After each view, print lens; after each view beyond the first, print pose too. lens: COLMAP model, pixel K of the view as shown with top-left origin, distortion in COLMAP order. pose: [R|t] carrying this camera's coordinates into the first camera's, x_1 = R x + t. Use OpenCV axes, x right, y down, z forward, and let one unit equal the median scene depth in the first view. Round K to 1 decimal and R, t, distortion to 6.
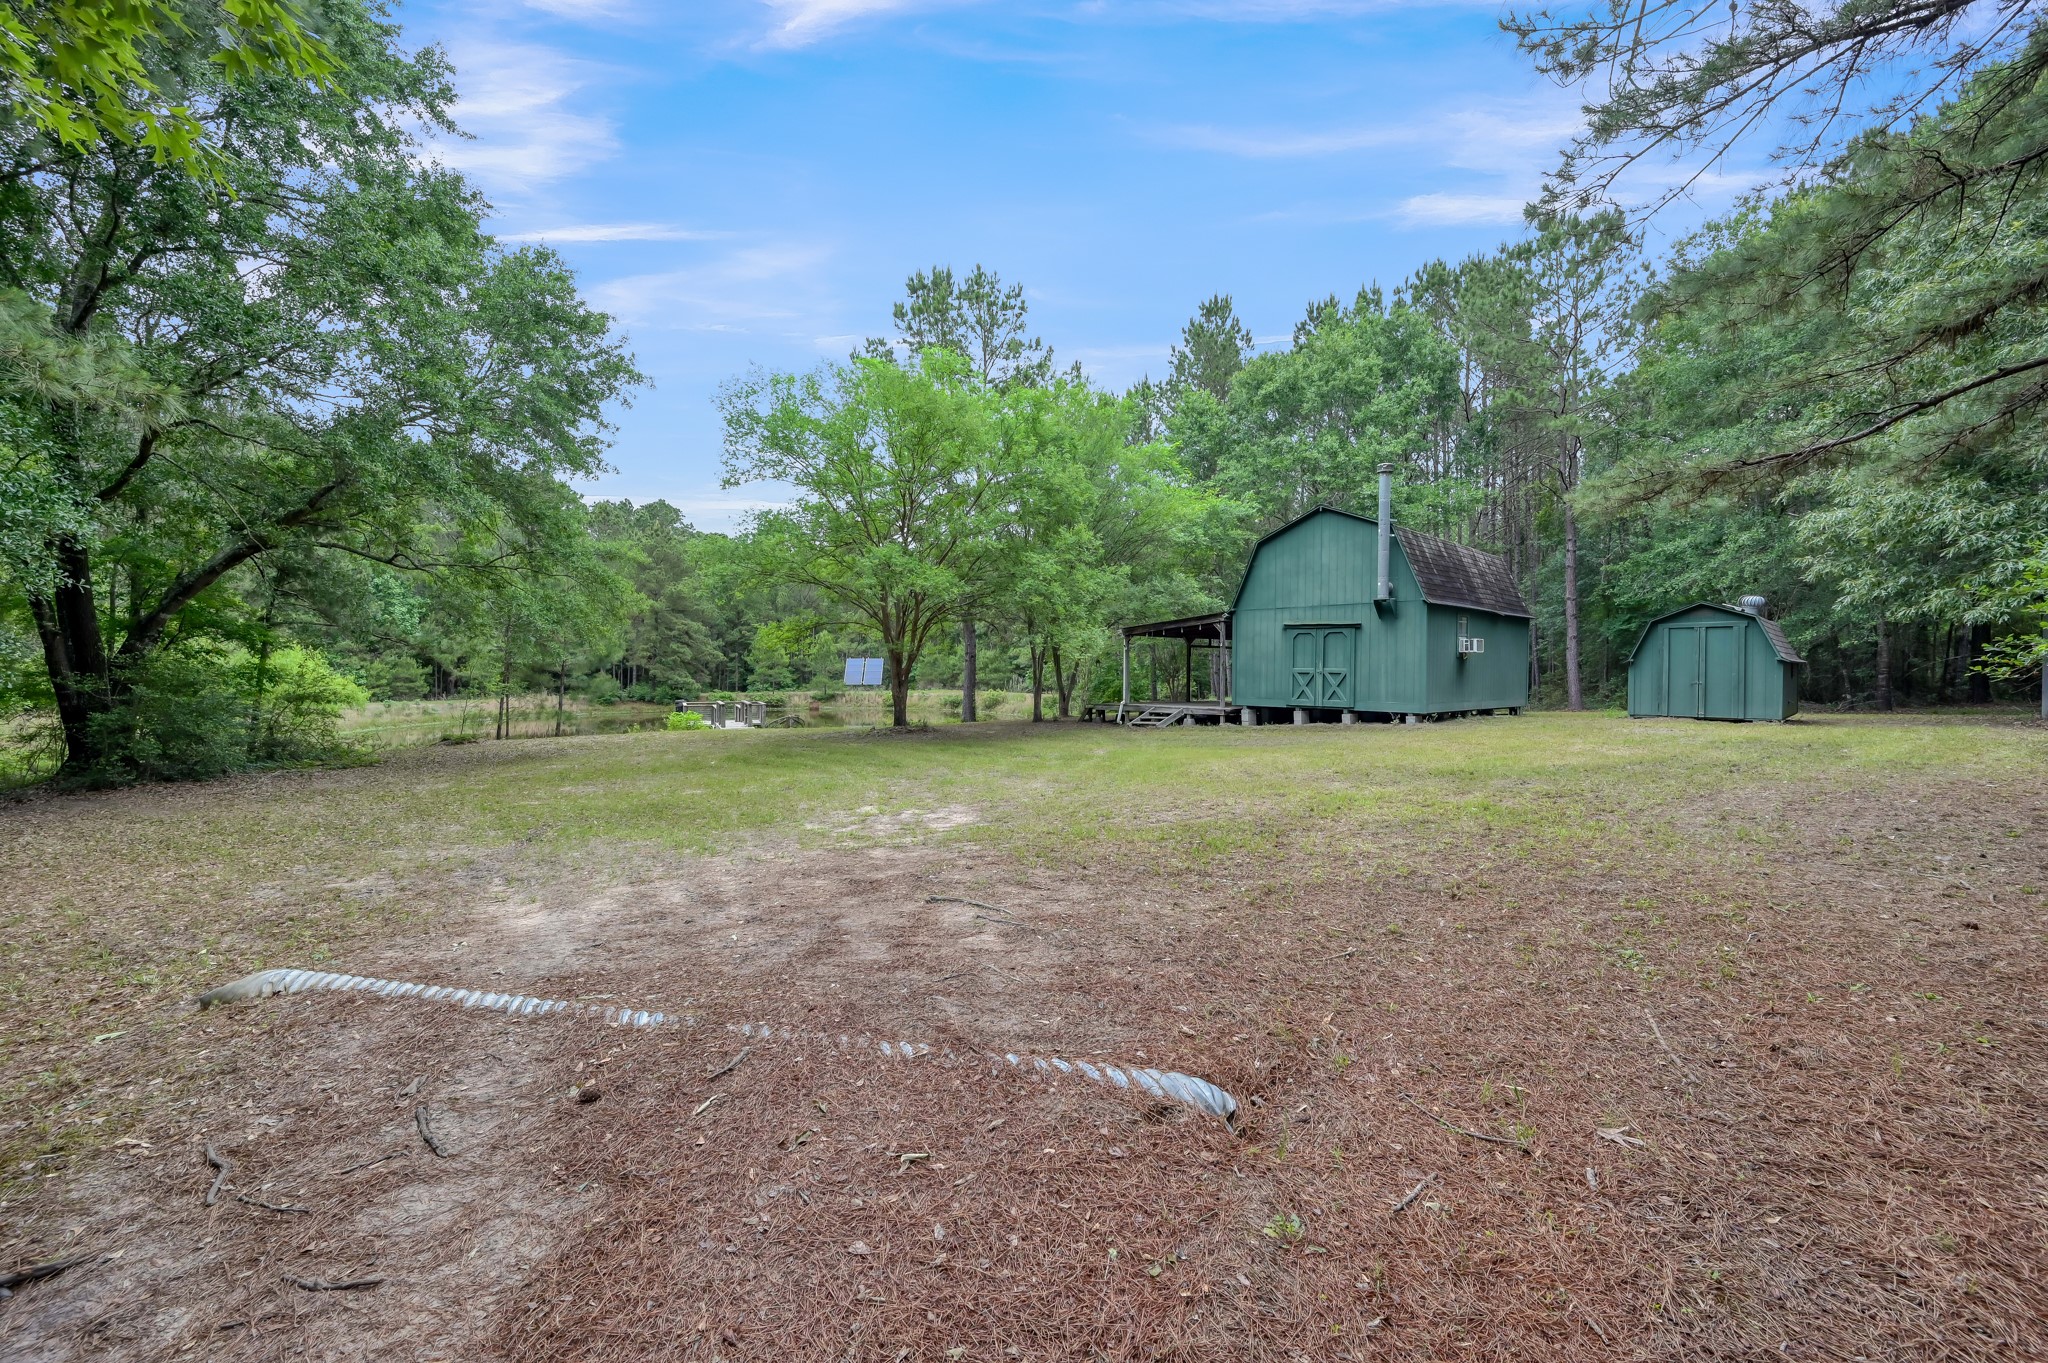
lens RADIAL K [[814.5, 0, 1028.0], [0, 814.5, 681.2], [0, 0, 1]] dist [0.003571, 0.000388]
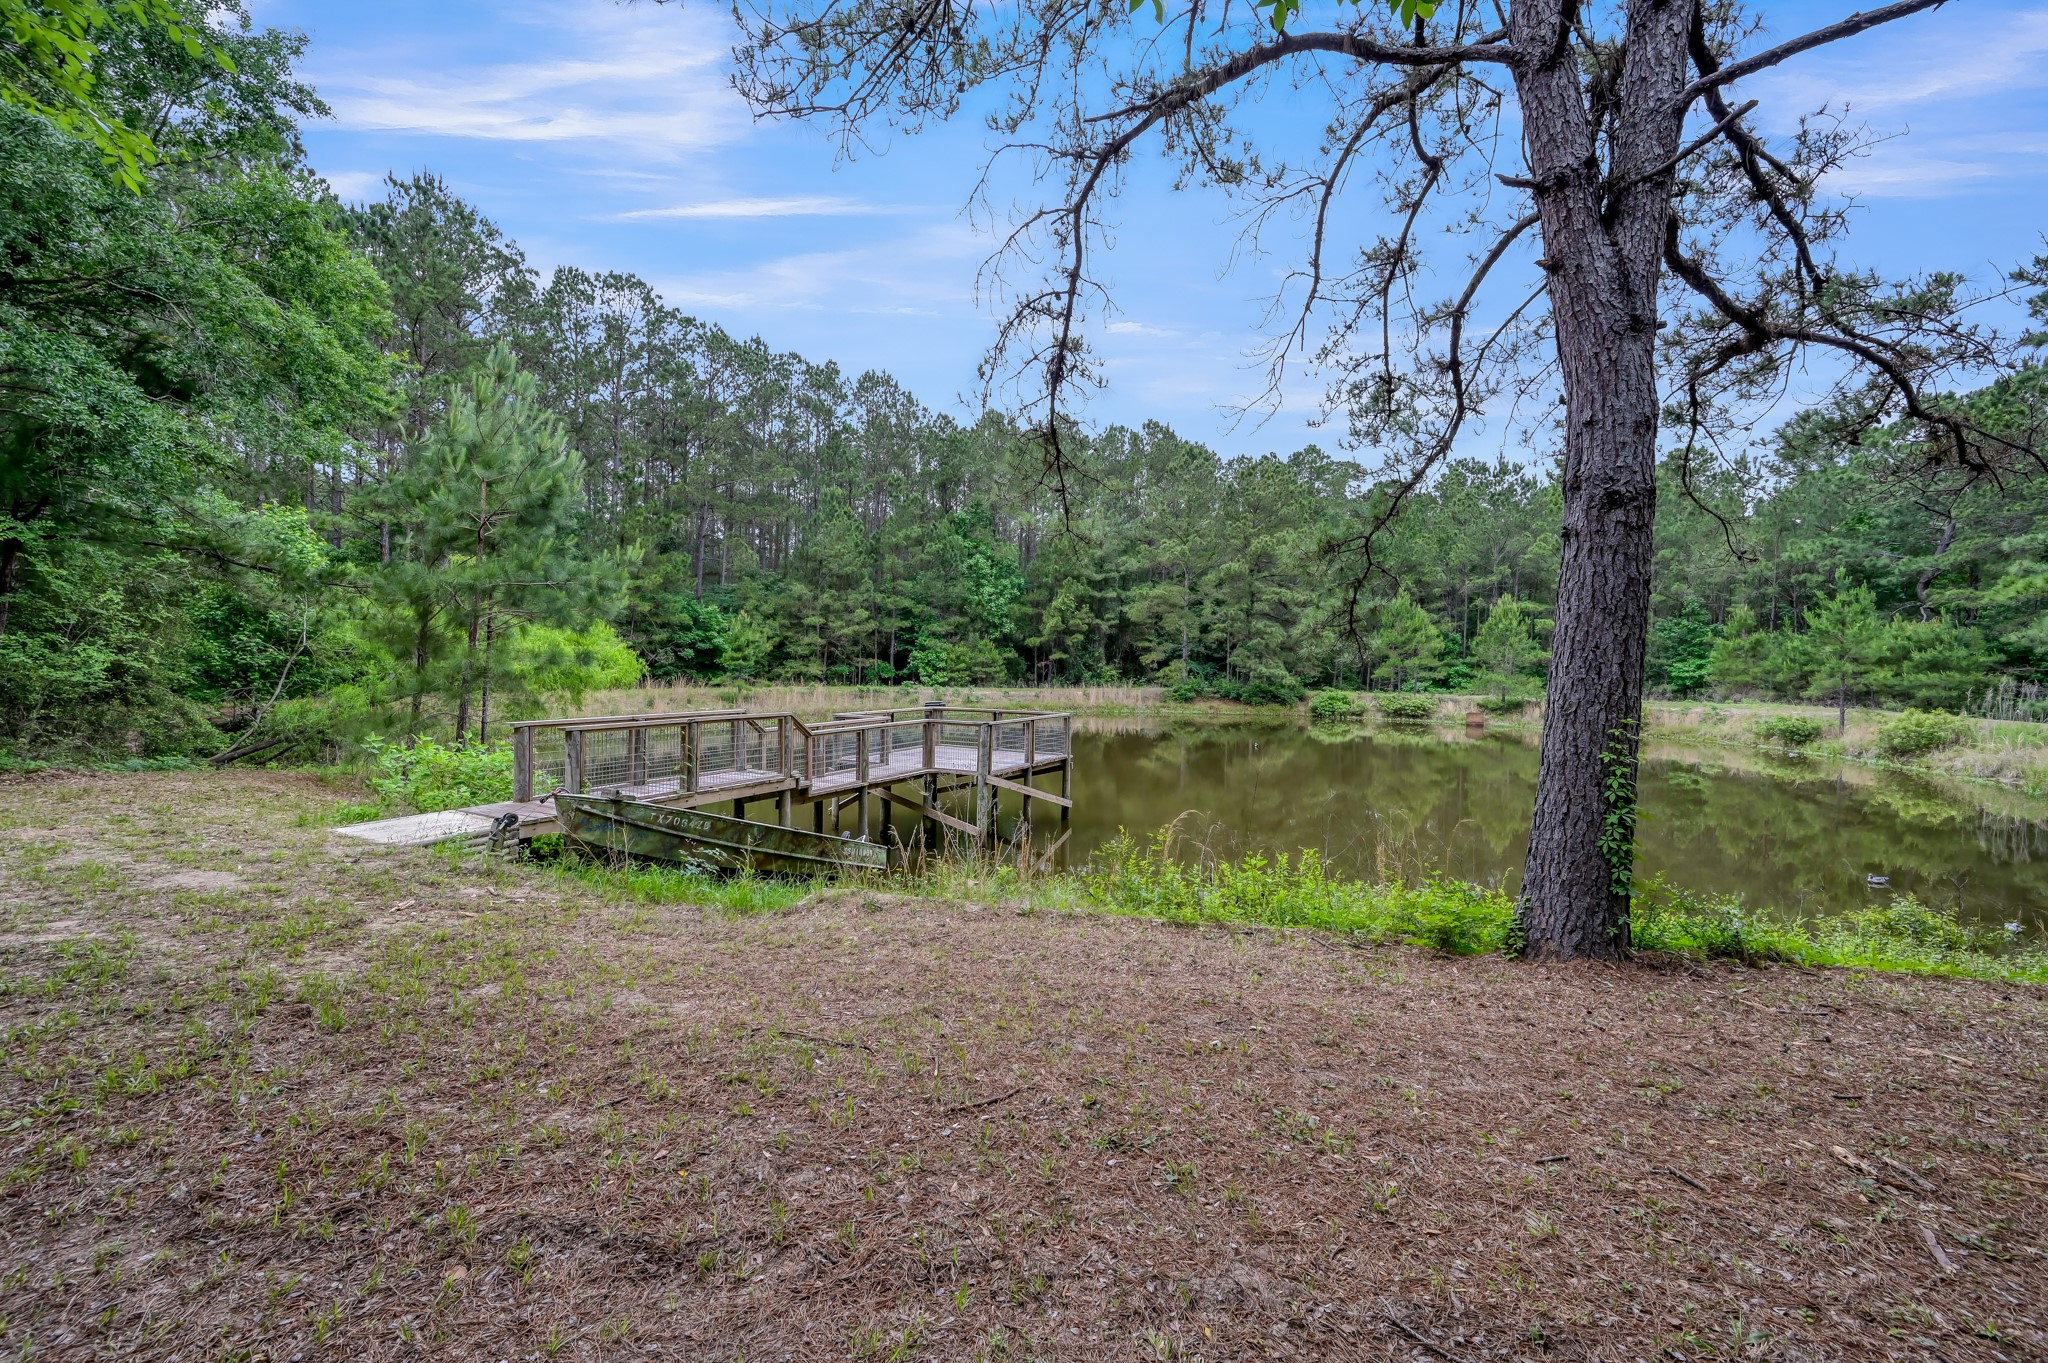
lens RADIAL K [[814.5, 0, 1023.7], [0, 814.5, 675.4], [0, 0, 1]] dist [0.003571, 0.000388]
pose [[0.626623, 0.023830, -0.778958, -0.004264], [-0.026569, 0.999605, 0.009207, 0.000773], [0.778869, 0.014927, 0.627009, 0.354802]]
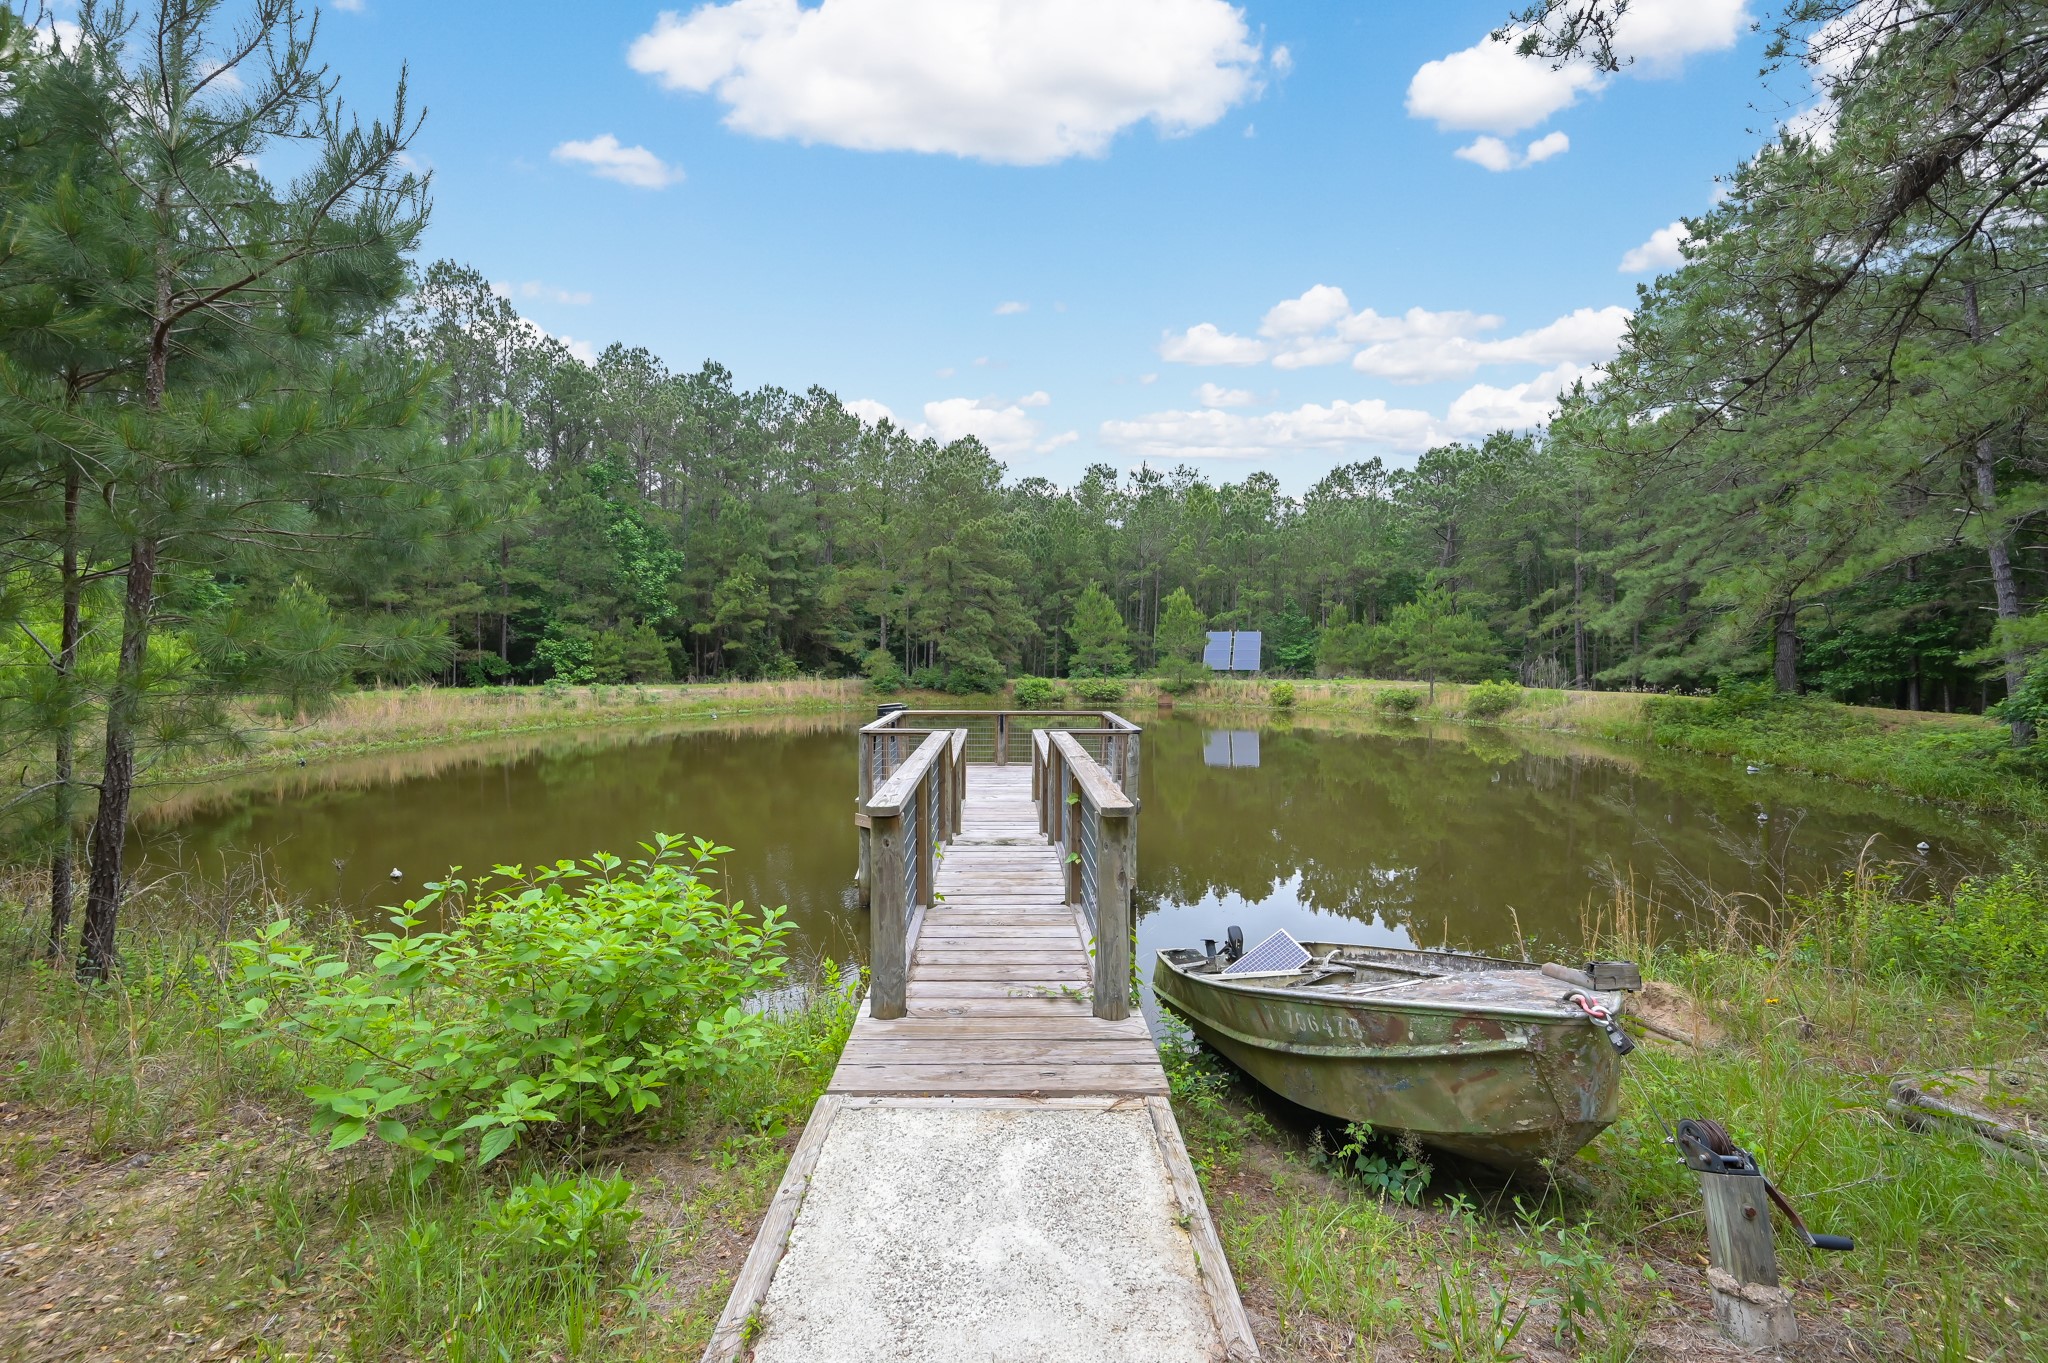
lens RADIAL K [[814.5, 0, 1027.8], [0, 814.5, 686.8], [0, 0, 1]] dist [0.003571, 0.000388]
pose [[0.928490, 0.018917, -0.370874, -0.118272], [-0.010260, 0.999627, 0.025302, 0.003054], [0.371215, -0.019688, 0.928338, 0.338760]]
